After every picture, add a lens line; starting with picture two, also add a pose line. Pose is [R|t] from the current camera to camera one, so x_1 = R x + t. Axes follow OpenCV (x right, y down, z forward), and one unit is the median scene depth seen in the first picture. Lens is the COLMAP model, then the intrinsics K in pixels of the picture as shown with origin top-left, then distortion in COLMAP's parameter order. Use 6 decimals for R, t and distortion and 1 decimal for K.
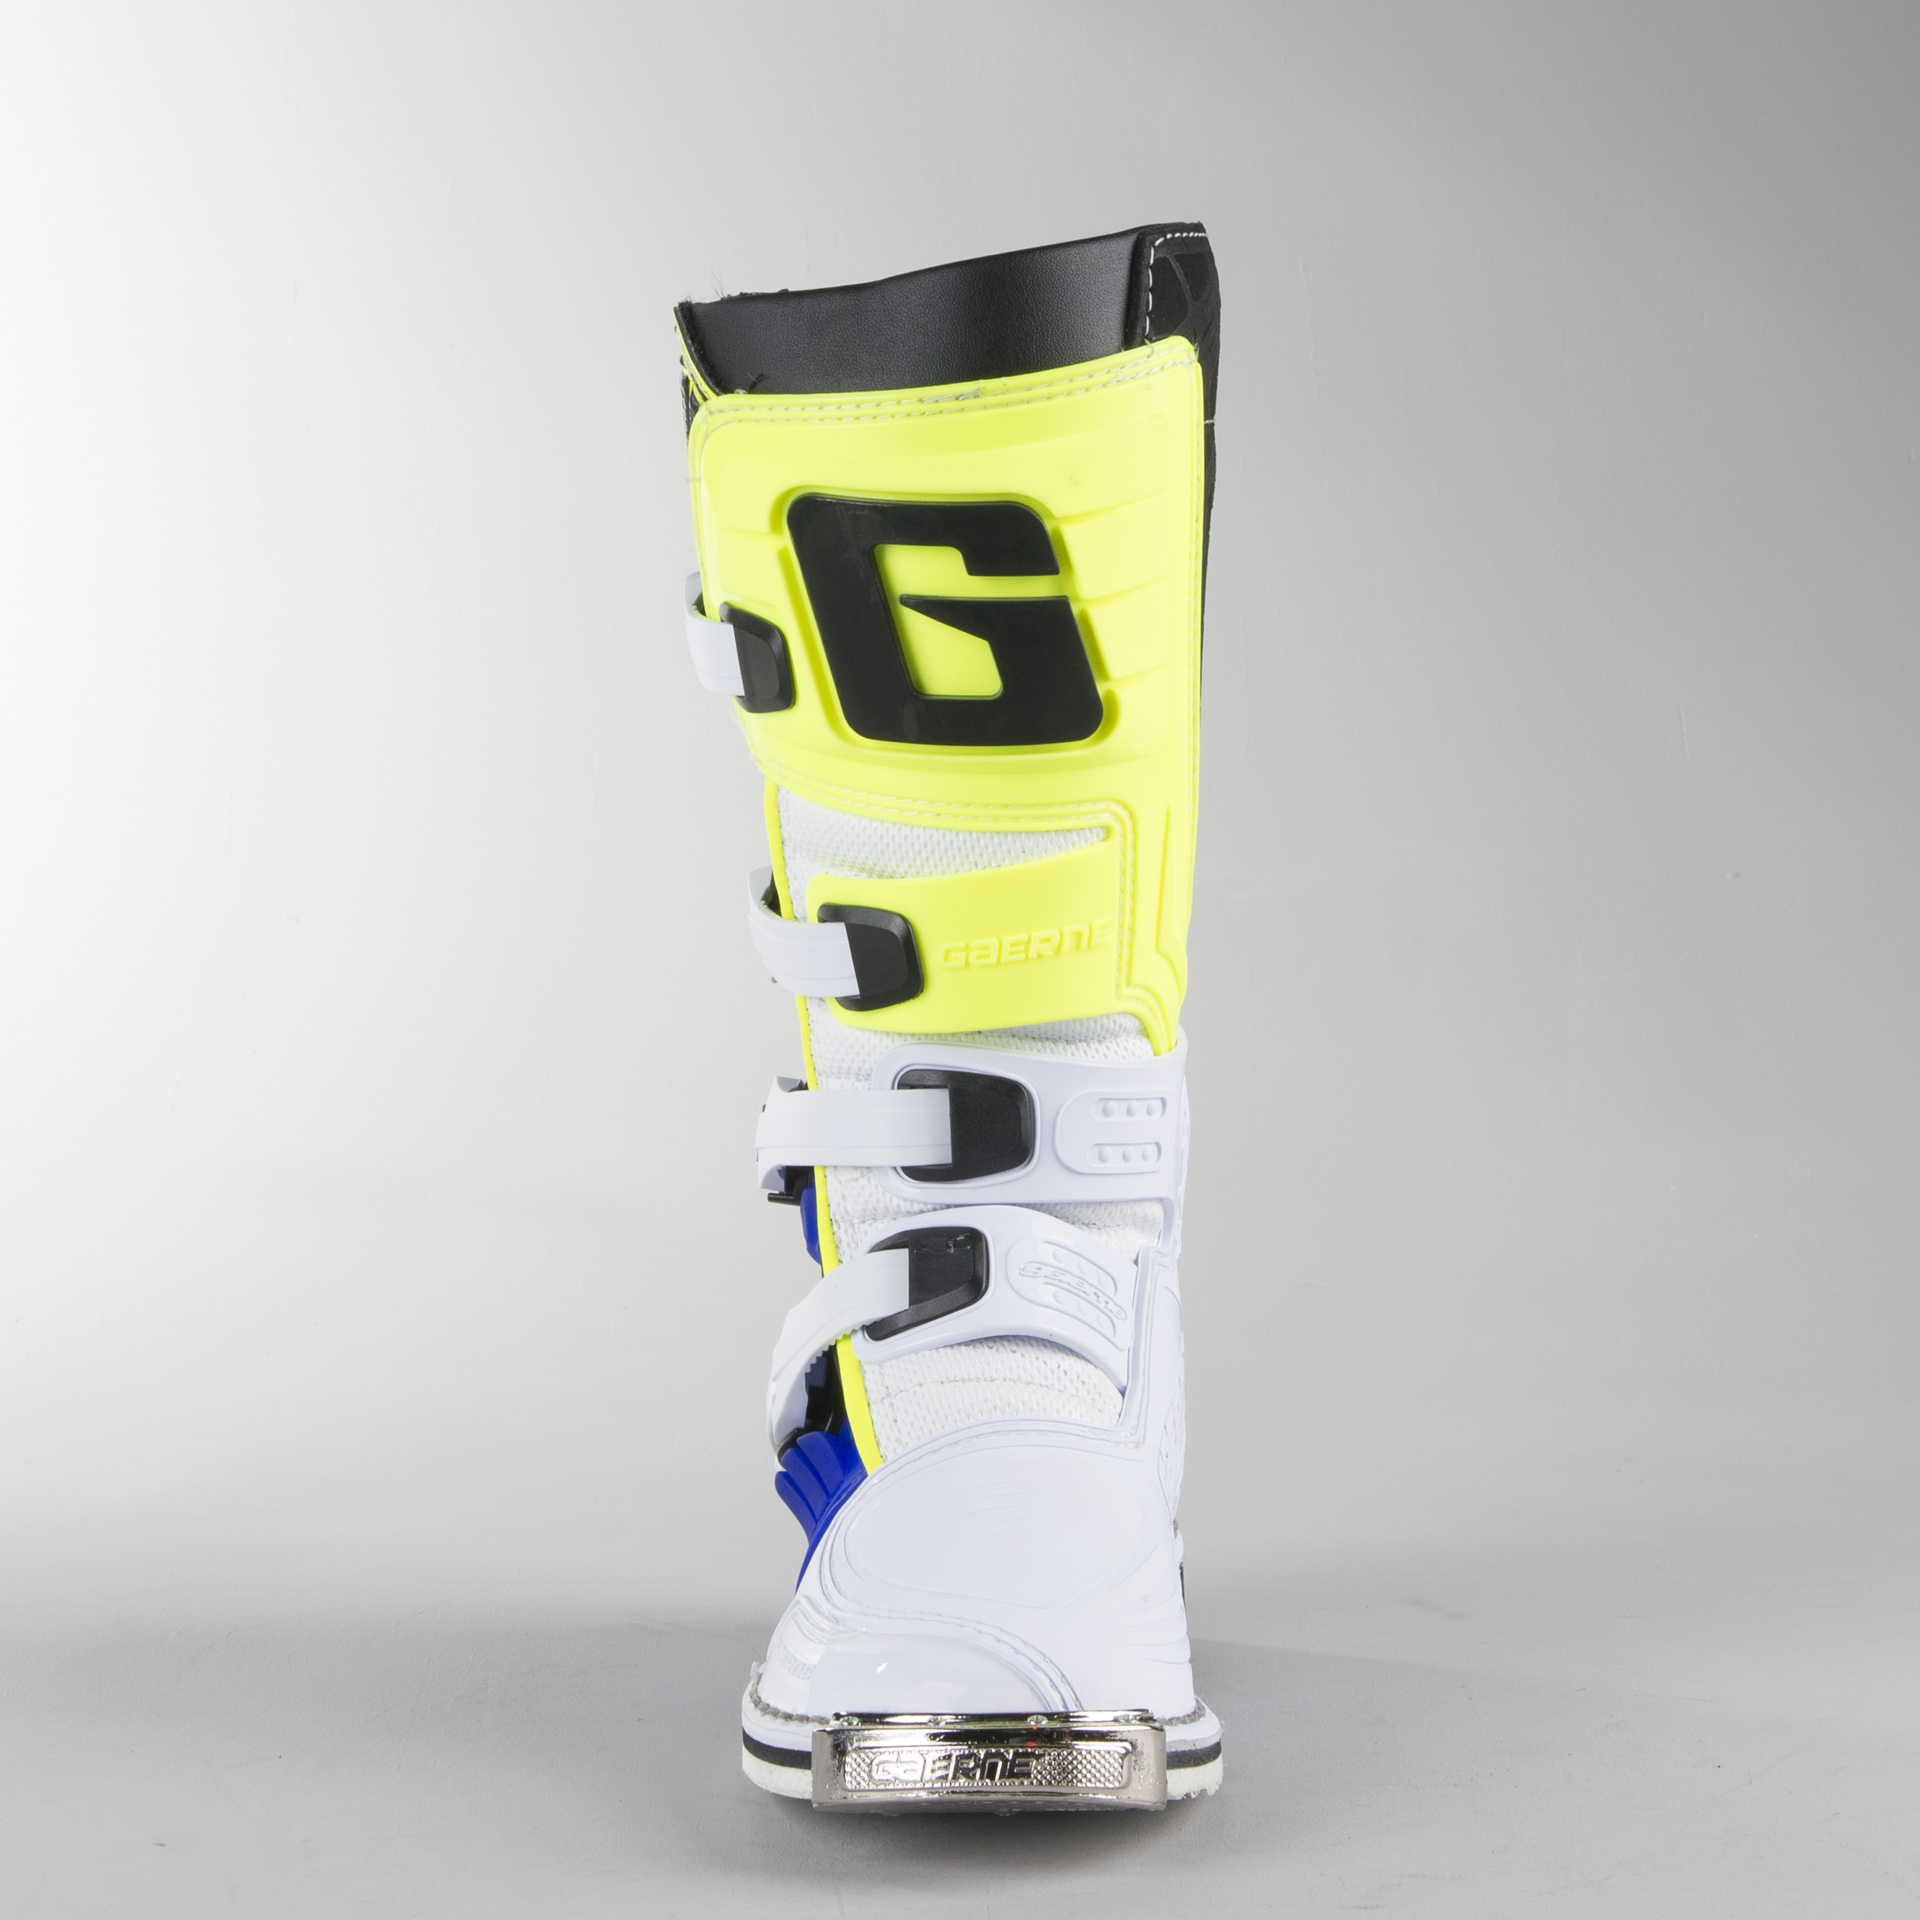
lens RADIAL K [[4521.7, 0, 960.0], [0, 4521.7, 960.0], [0, 0, 1]] dist [-0.297748, 0.223880]
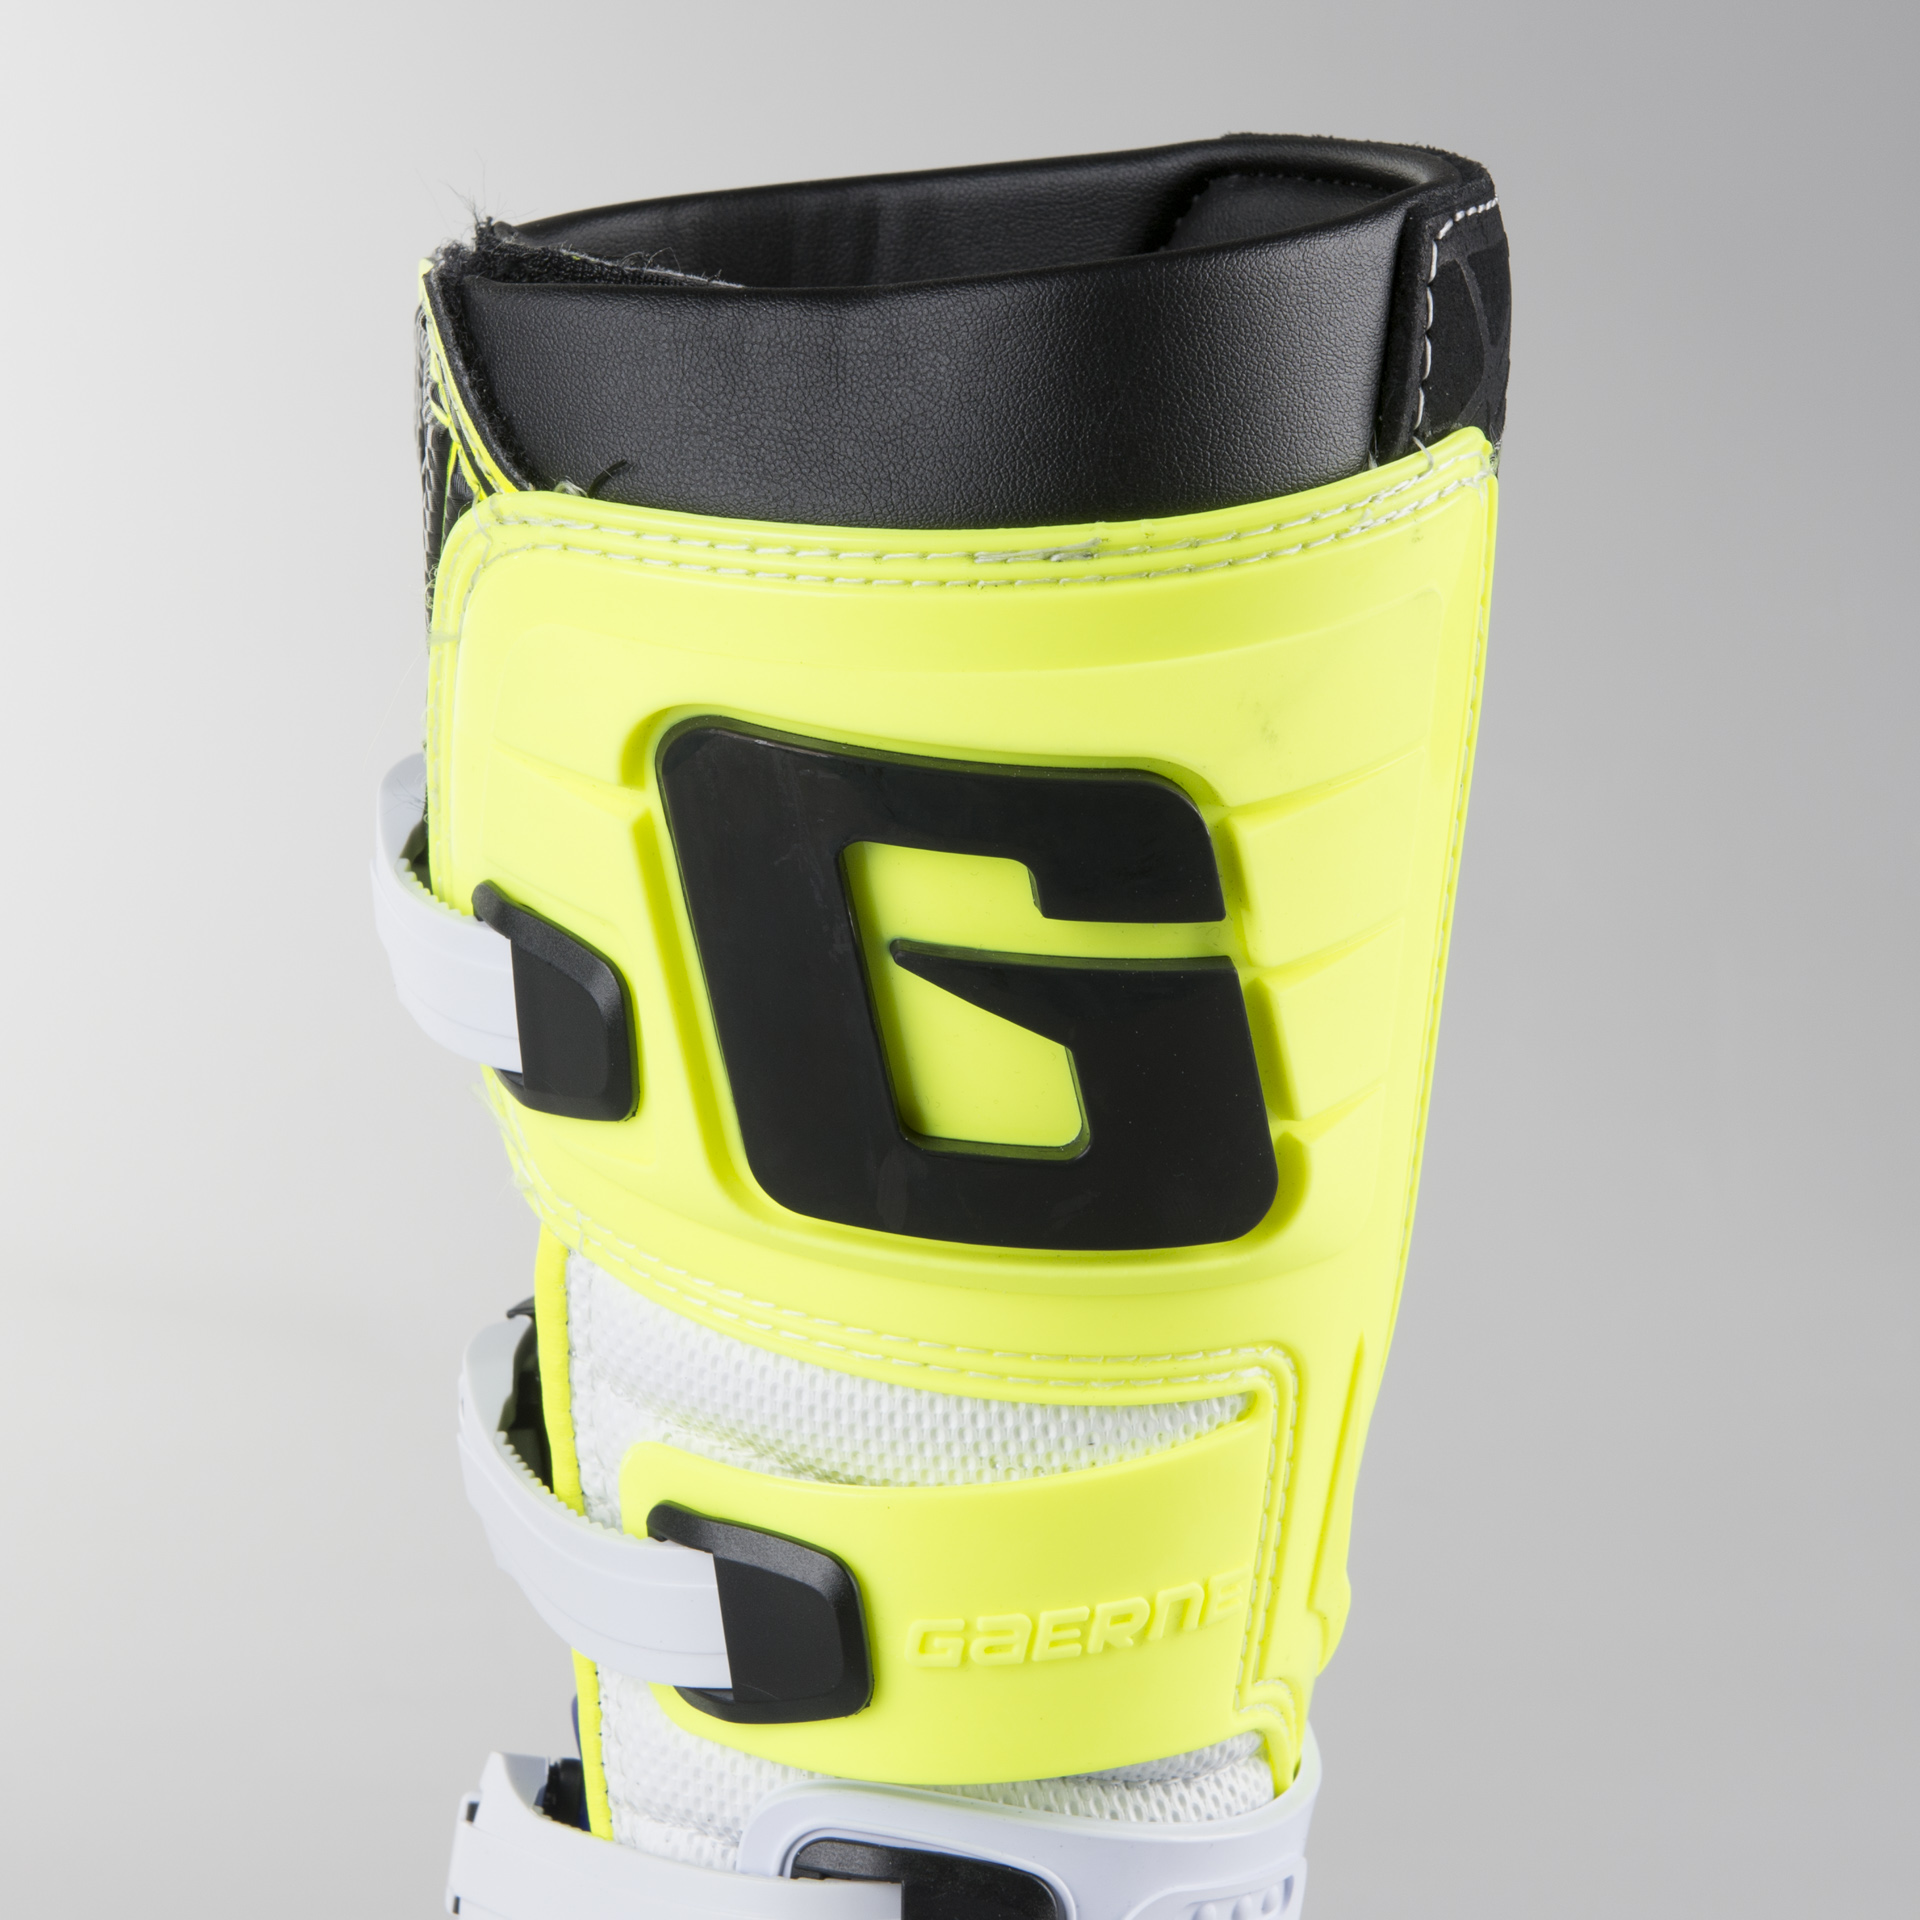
lens RADIAL K [[6270.6, 0, 960.0], [0, 6270.6, 960.0], [0, 0, 1]] dist [-0.116669, -0.661293]
pose [[0.990881, 0.044302, 0.127247, -0.090133], [-0.051409, 0.997264, 0.053122, -0.112839], [-0.124545, -0.059179, 0.990448, 0.322090]]
